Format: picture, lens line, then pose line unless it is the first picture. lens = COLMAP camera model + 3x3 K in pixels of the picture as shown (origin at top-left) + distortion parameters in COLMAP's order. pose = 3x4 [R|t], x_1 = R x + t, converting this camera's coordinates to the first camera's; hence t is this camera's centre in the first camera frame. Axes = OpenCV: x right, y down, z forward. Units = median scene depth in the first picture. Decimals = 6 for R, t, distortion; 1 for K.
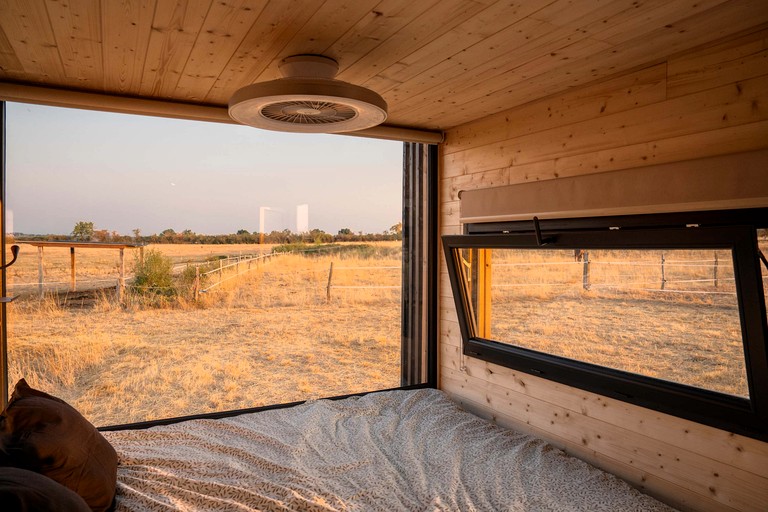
lens RADIAL K [[511.6, 0, 384.0], [0, 511.6, 256.0], [0, 0, 1]] dist [-0.111055, -0.001324]
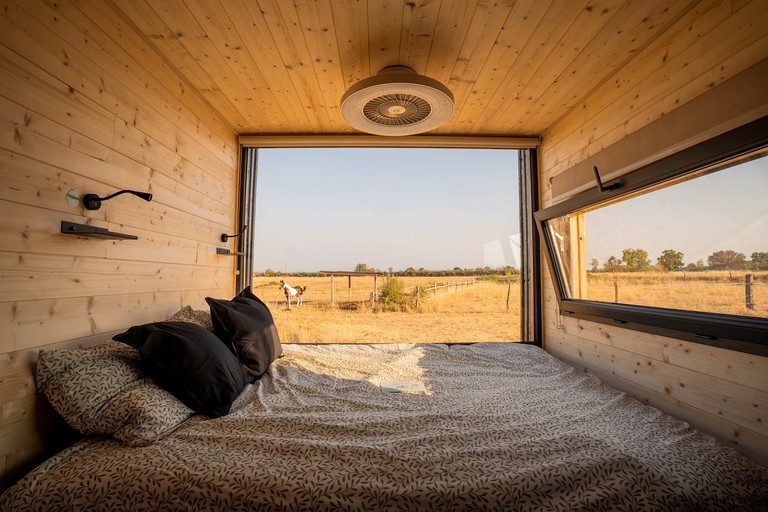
lens RADIAL K [[345.3, 0, 384.0], [0, 345.3, 256.0], [0, 0, 1]] dist [-0.064369, 0.008847]
pose [[0.891449, -0.028884, -0.452199, 0.160689], [-0.005934, 0.997137, -0.075390, 0.126994], [0.453081, 0.069889, 0.888725, 0.123748]]
